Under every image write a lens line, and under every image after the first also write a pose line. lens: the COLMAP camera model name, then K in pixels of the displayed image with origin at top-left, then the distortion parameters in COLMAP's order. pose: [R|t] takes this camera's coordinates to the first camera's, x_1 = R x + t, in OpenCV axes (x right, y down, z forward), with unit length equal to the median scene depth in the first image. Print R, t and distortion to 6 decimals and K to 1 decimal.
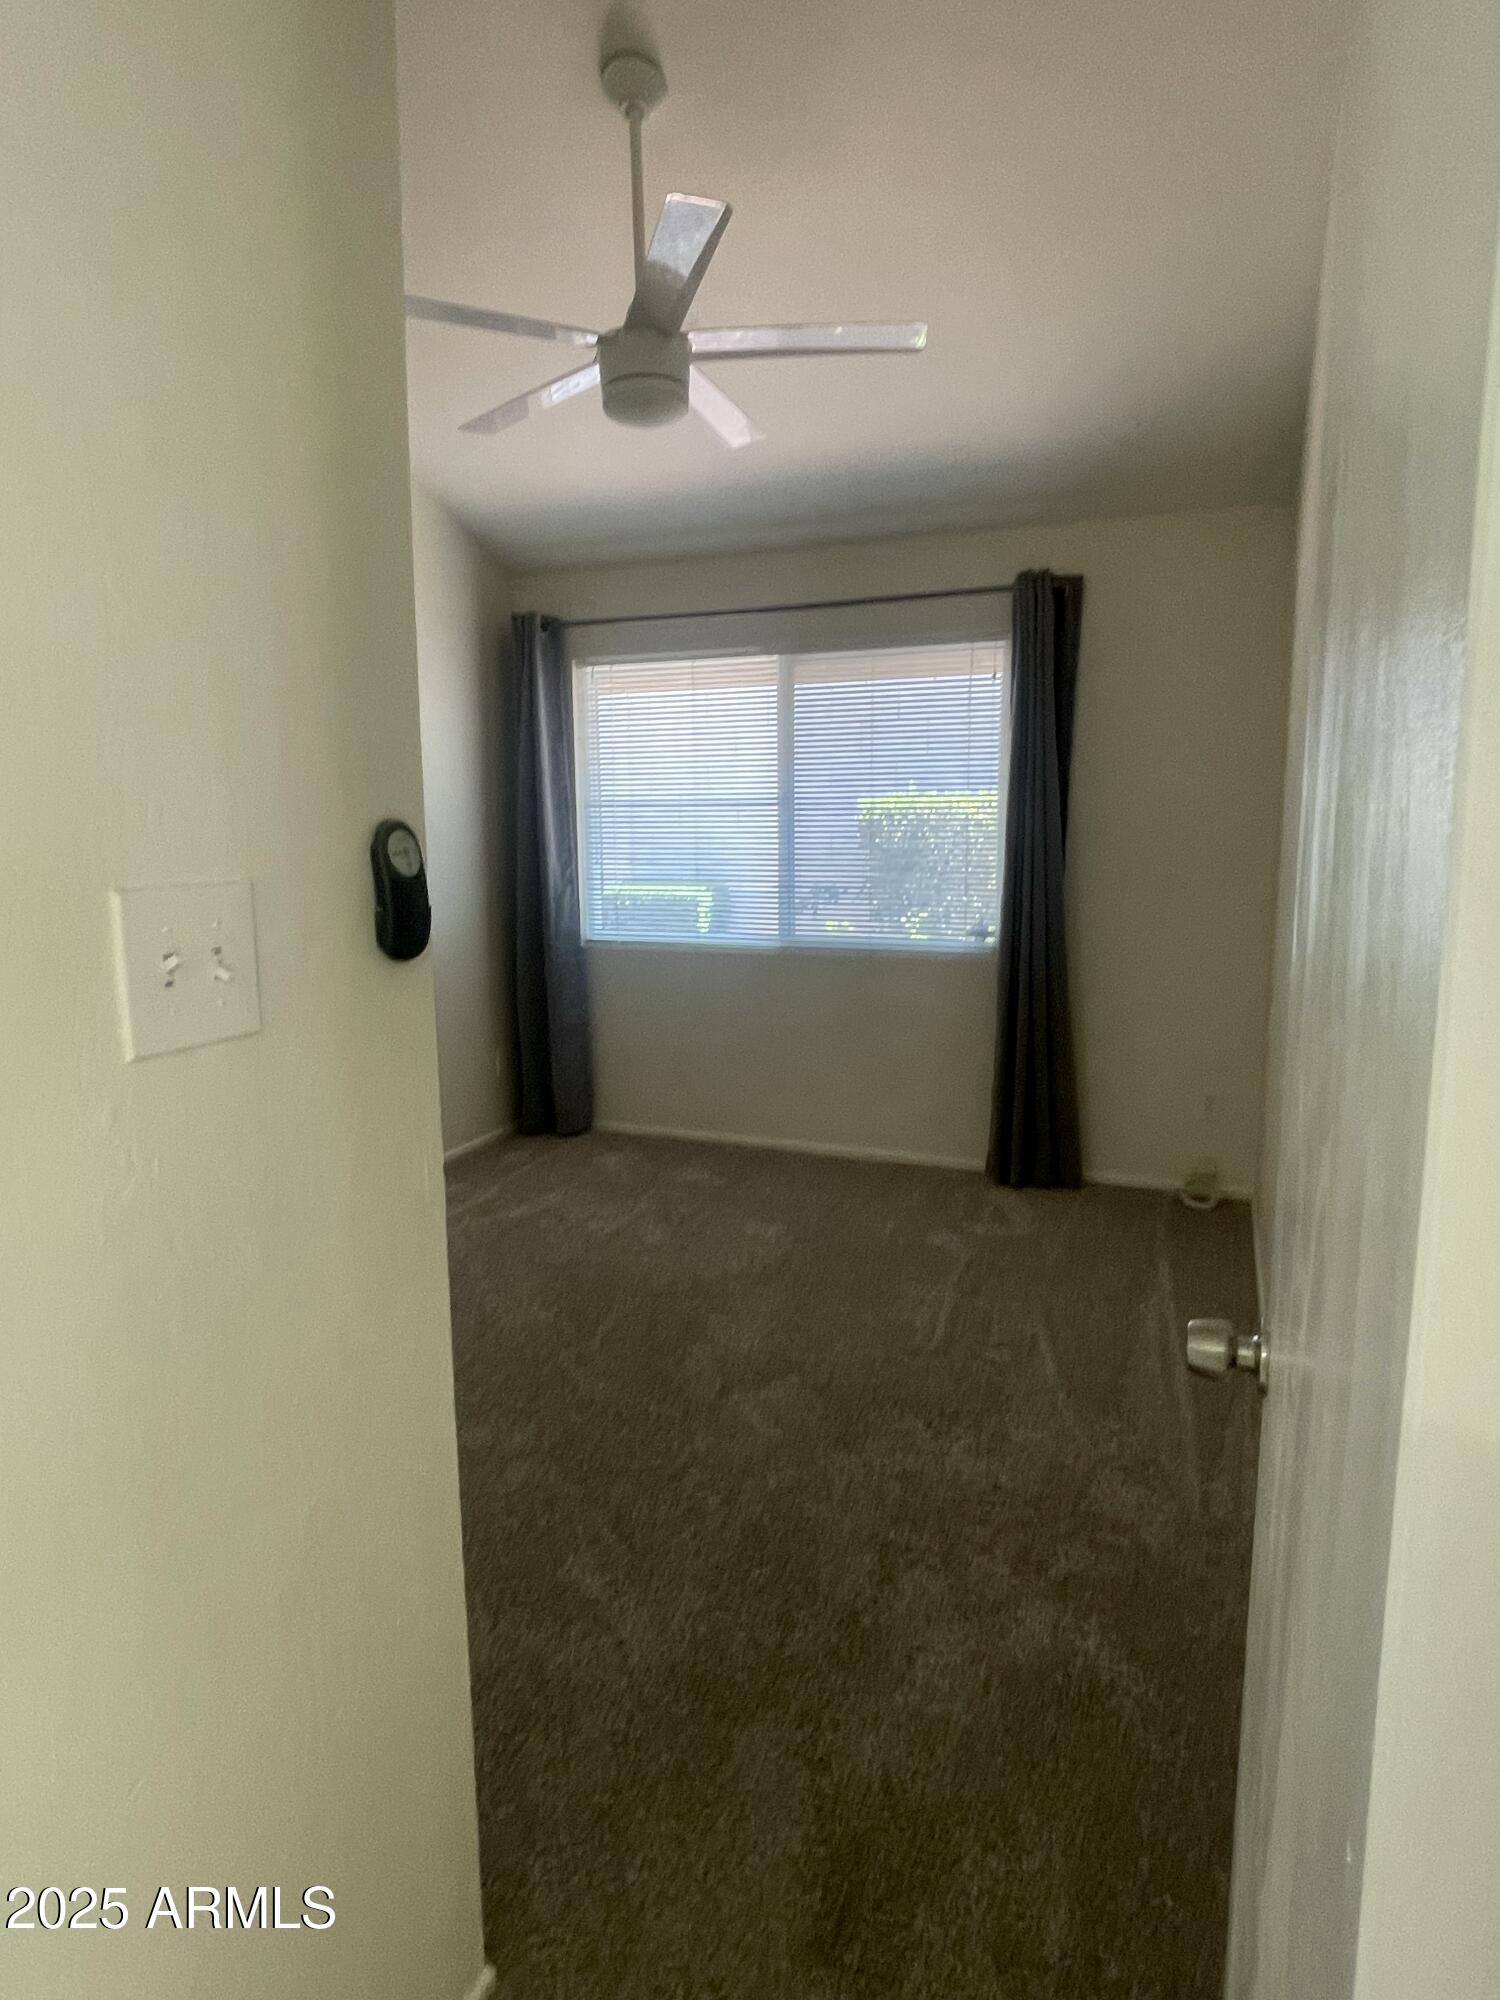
lens RADIAL K [[1135.8, 0, 751.1], [0, 1135.8, 997.3], [0, 0, 1]] dist [-0.002130, -0.000744]
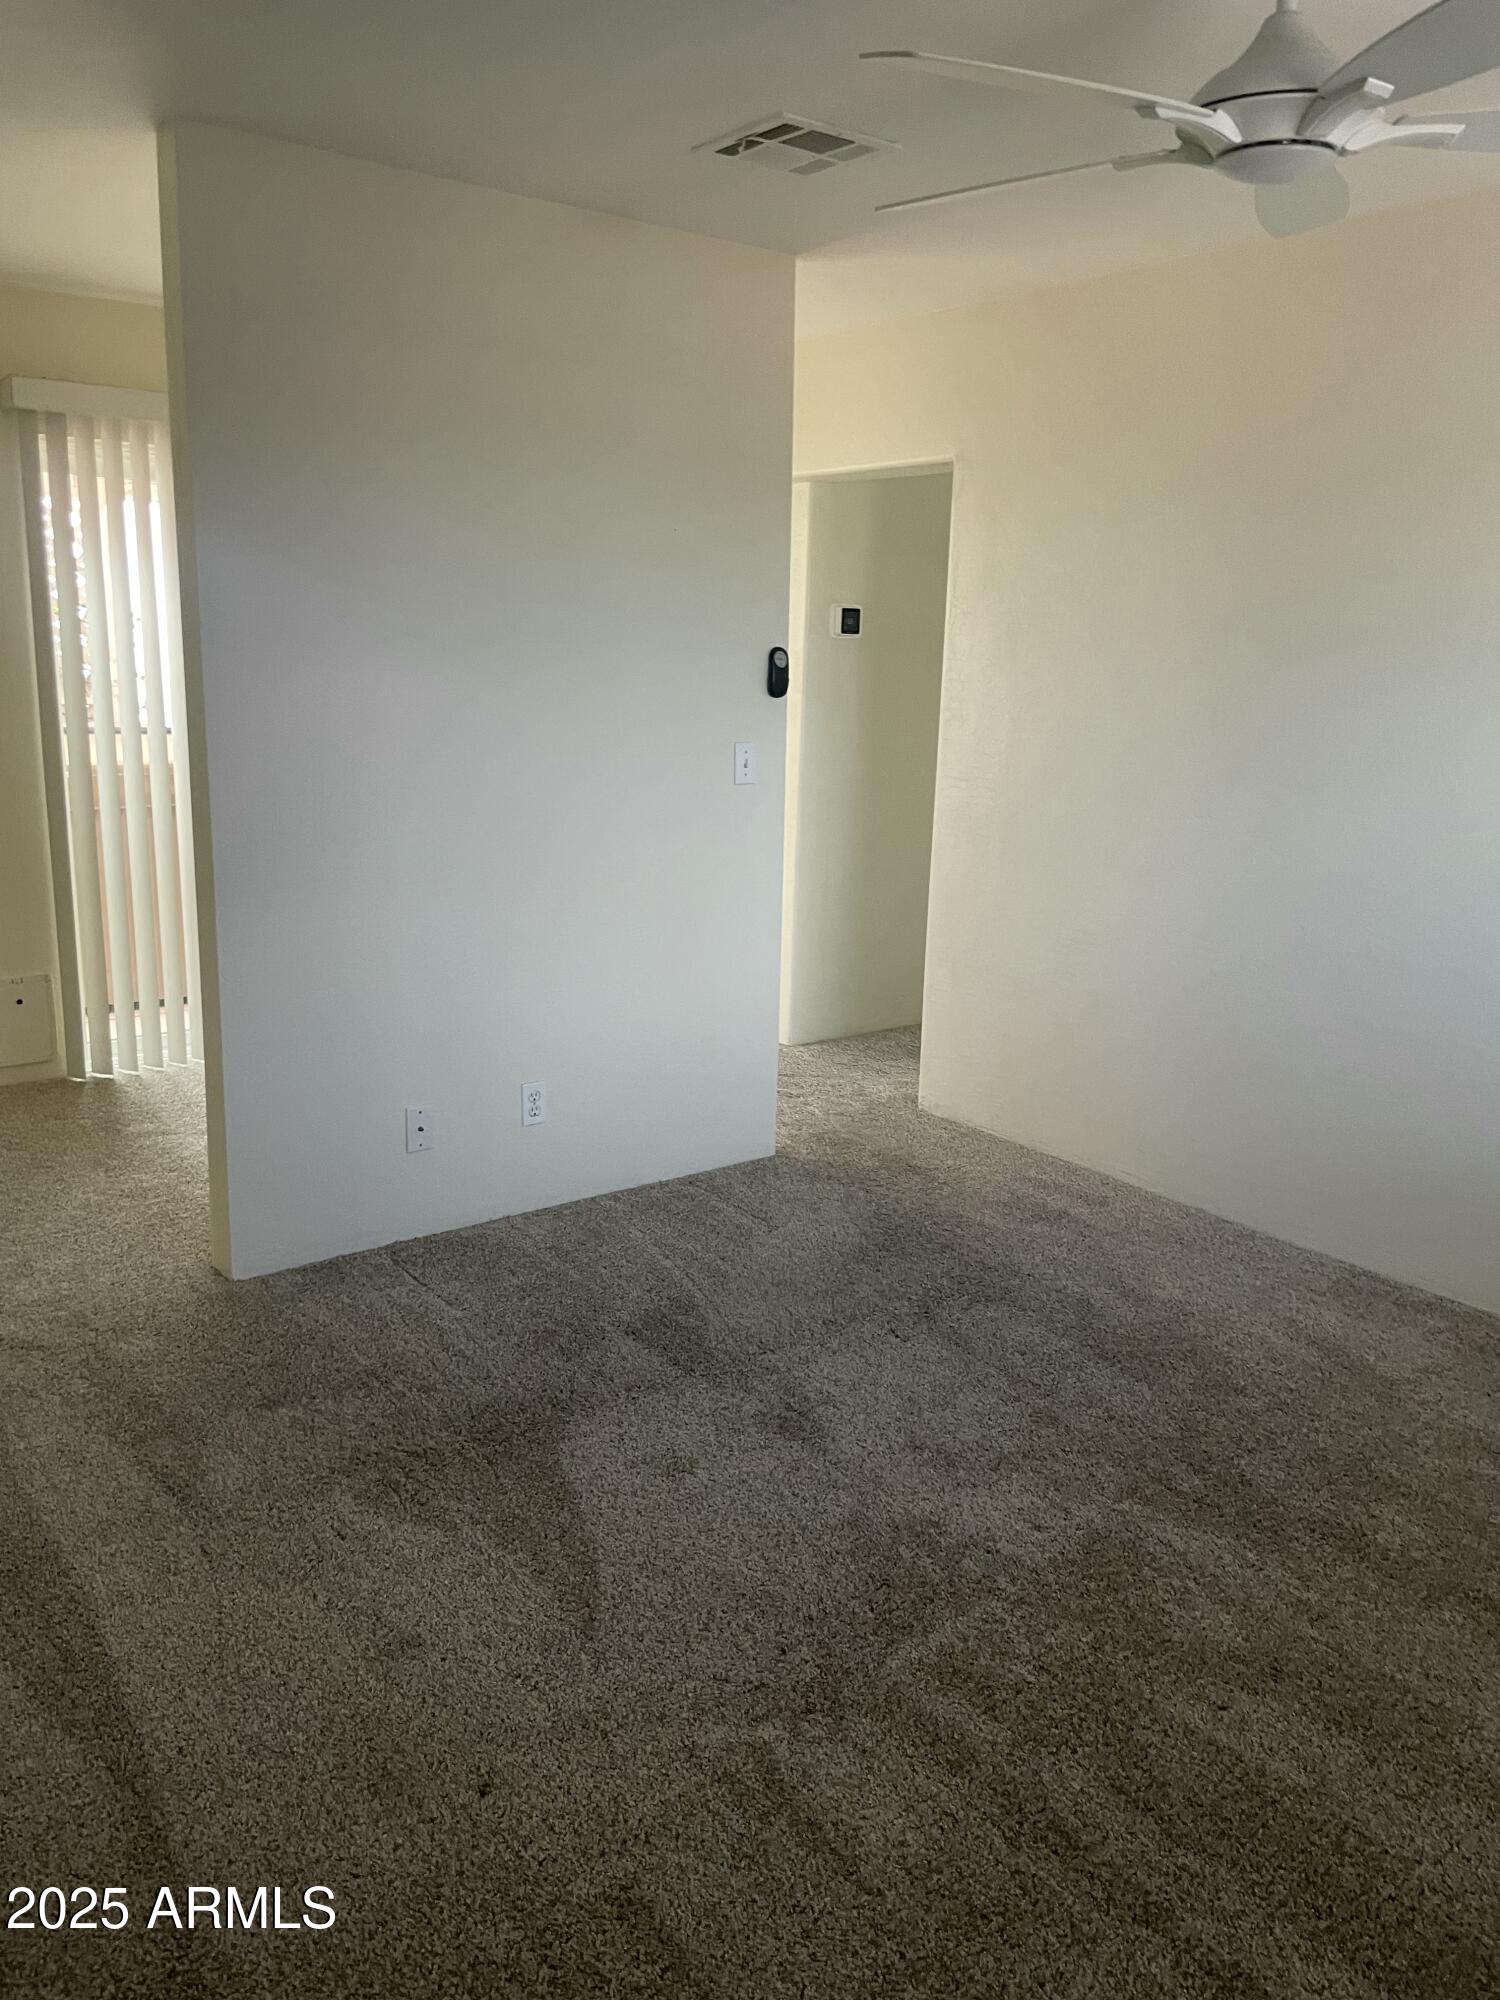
lens RADIAL K [[1520.3, 0, 748.9], [0, 1520.3, 999.4], [0, 0, 1]] dist [0.041134, -0.066768]
pose [[0.949180, 0.078662, -0.304746, 0.689451], [-0.060223, 0.995766, 0.069454, 0.380761], [0.308919, -0.047571, 0.949898, -2.182139]]
